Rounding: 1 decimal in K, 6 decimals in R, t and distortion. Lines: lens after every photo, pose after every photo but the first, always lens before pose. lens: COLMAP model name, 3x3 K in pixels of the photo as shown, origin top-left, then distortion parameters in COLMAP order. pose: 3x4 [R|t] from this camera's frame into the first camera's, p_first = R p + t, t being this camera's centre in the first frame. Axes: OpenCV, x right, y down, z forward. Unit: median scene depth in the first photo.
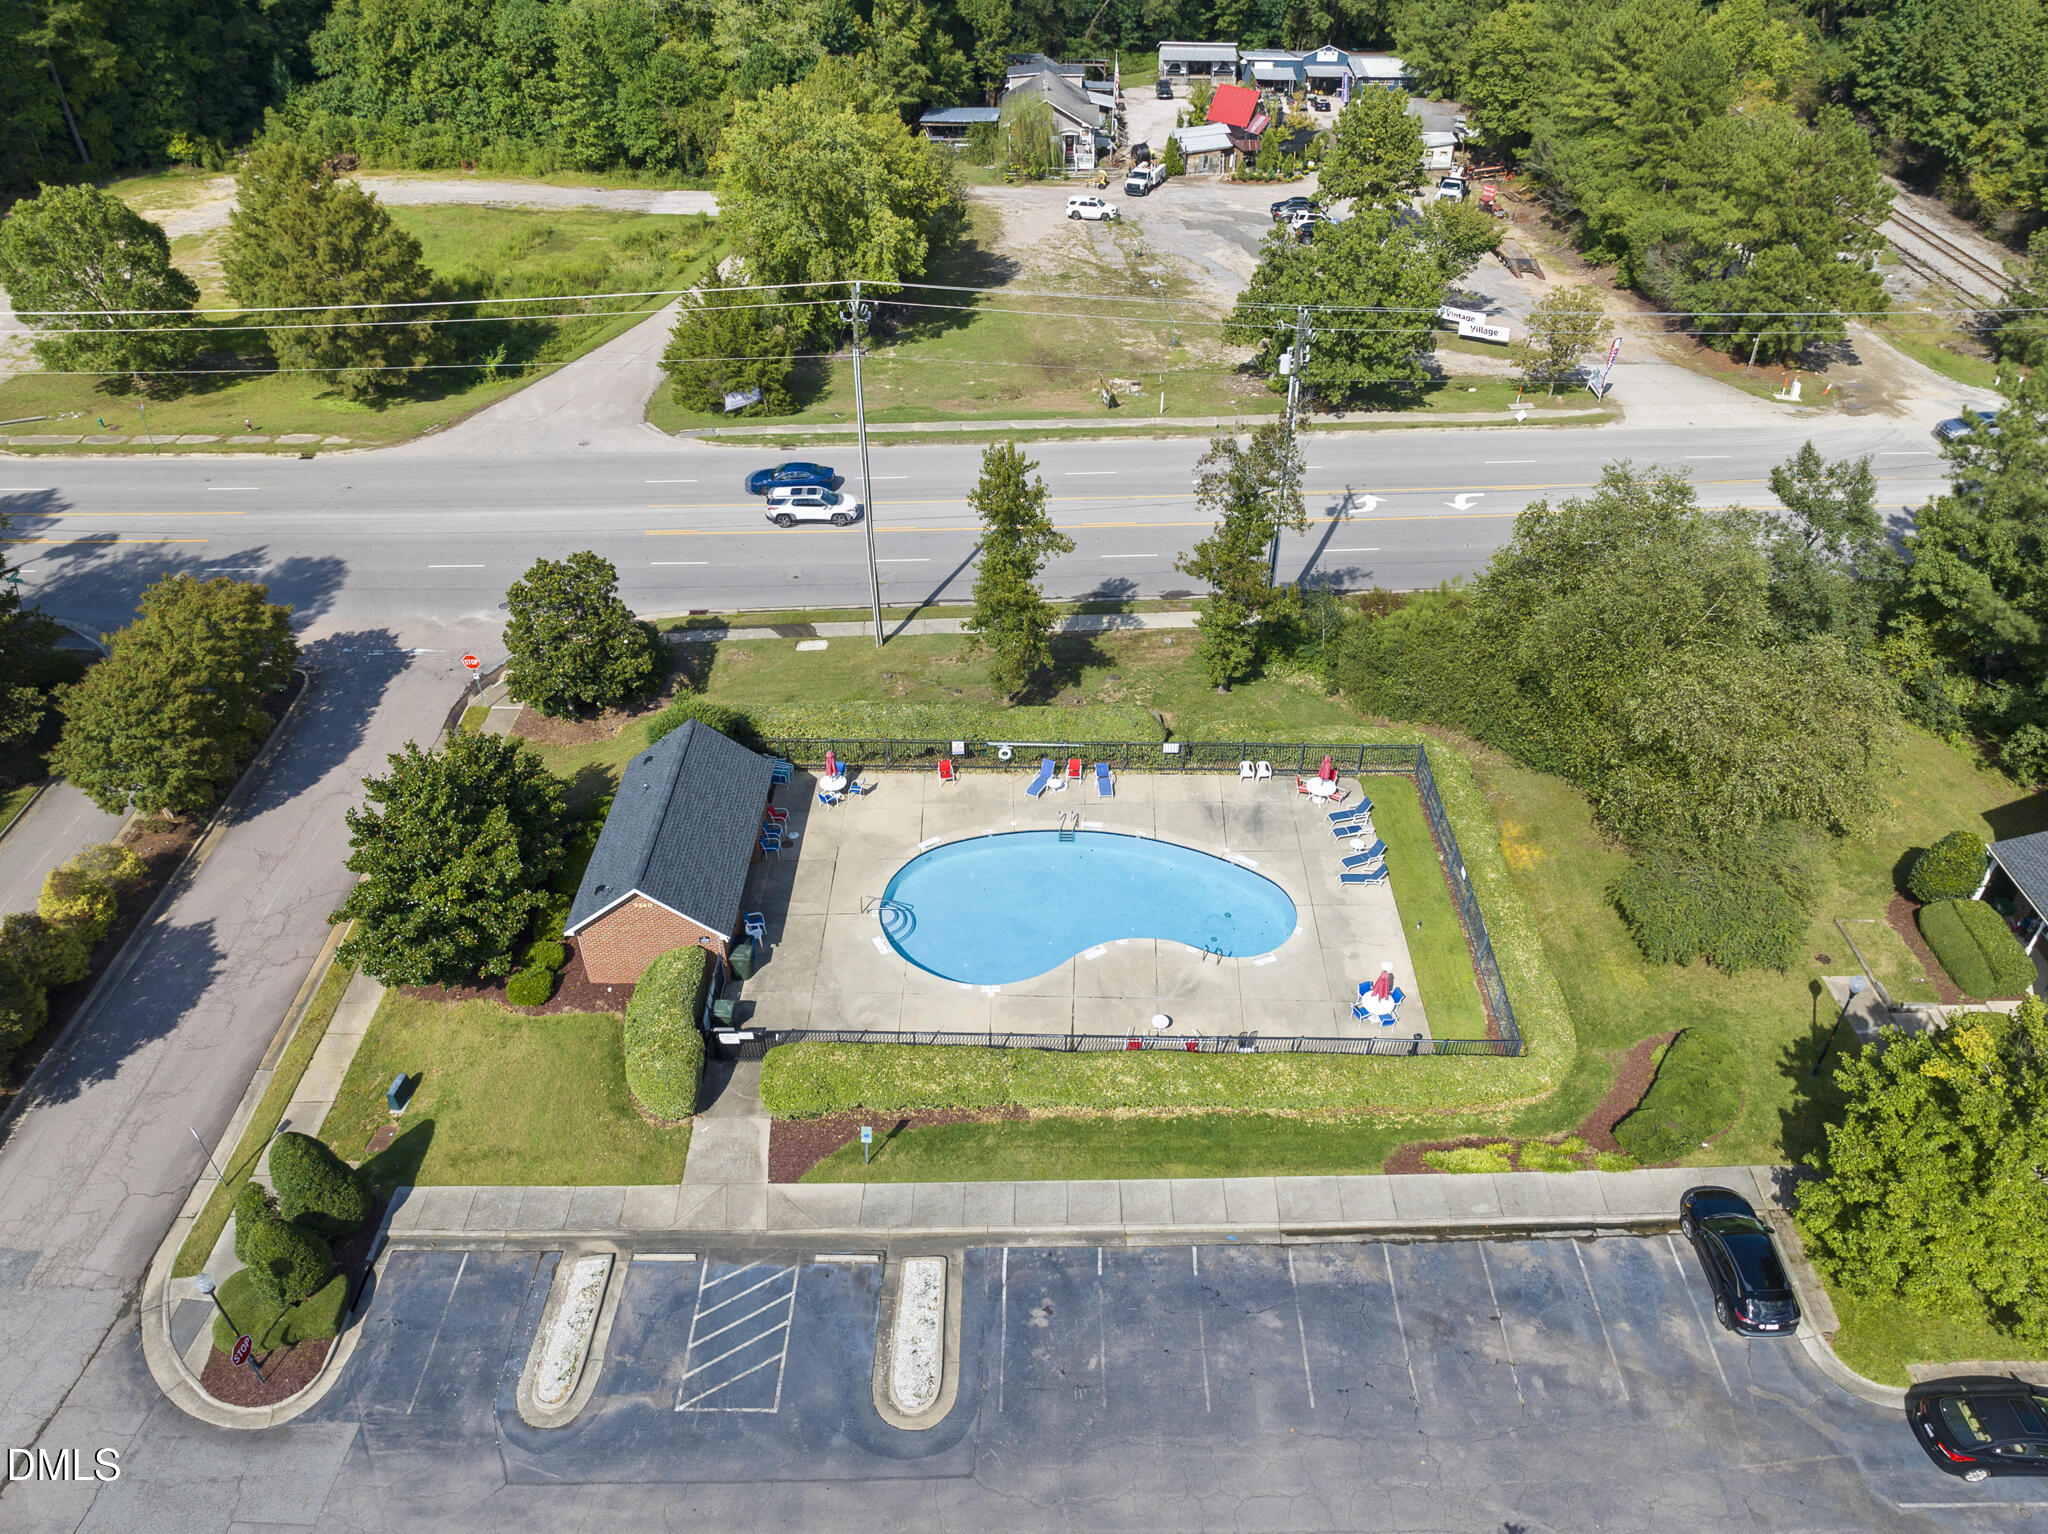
lens RADIAL K [[1422.6, 0, 1022.4], [0, 1422.6, 765.3], [0, 0, 1]] dist [-0.040685, 0.007261]
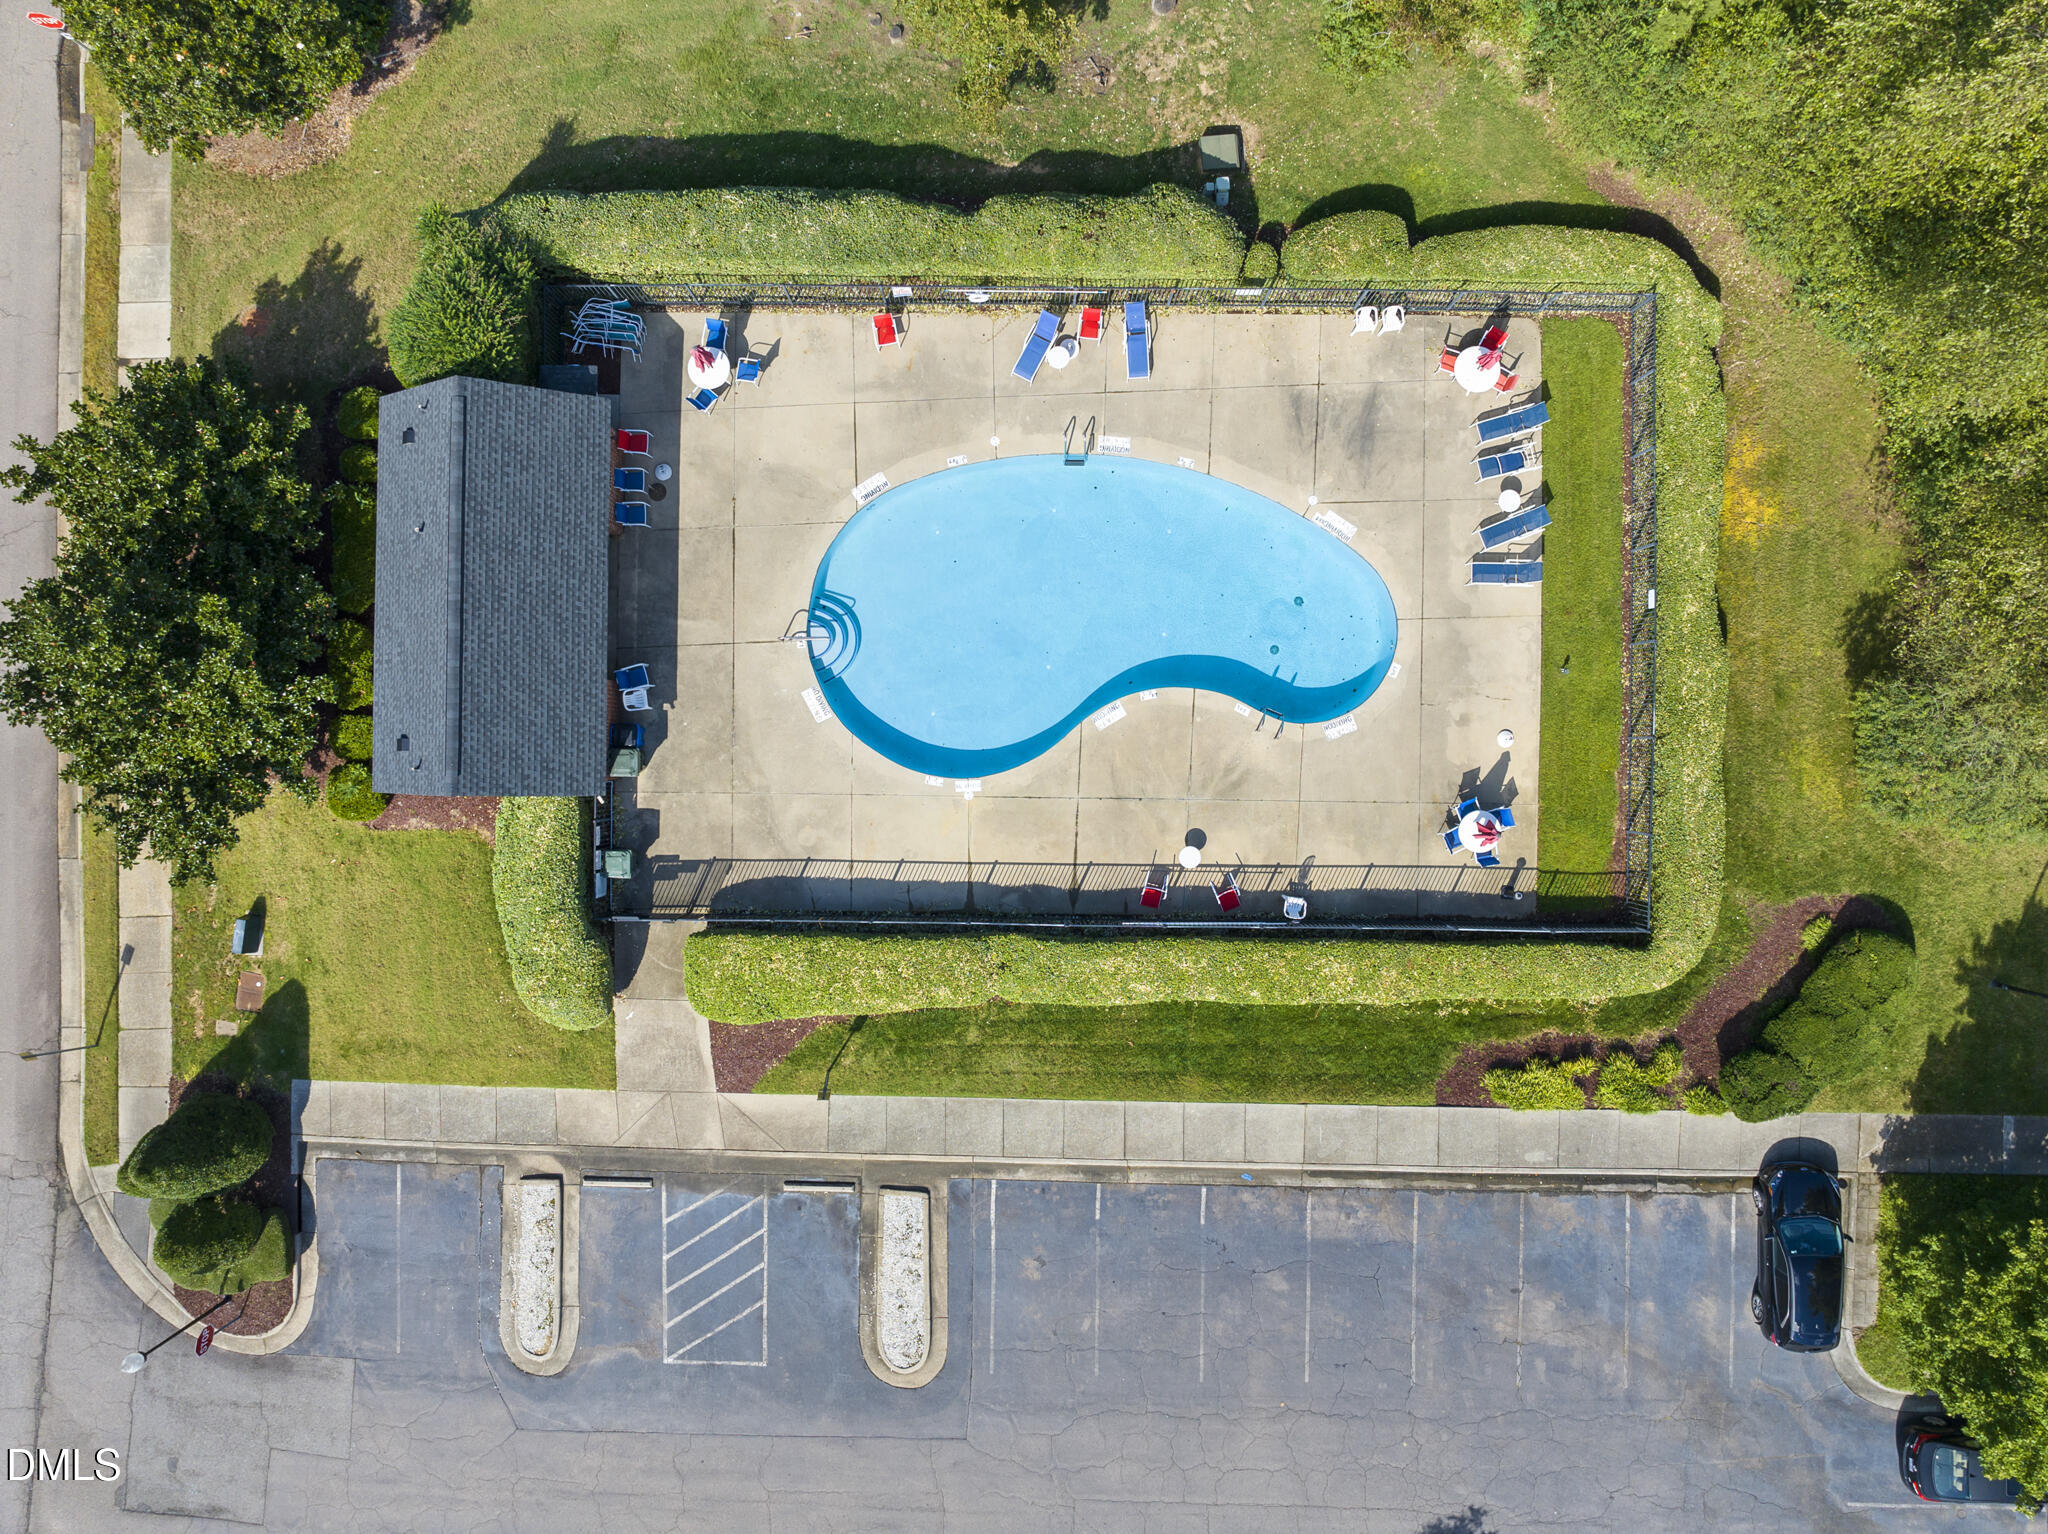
lens RADIAL K [[1422.6, 0, 1029.7], [0, 1422.6, 767.0], [0, 0, 1]] dist [-0.040685, 0.007261]
pose [[0.999981, -0.005520, -0.002878, 0.015122], [0.005641, 0.607870, 0.794017, -0.536264], [-0.002633, -0.794017, 0.607889, 0.667218]]
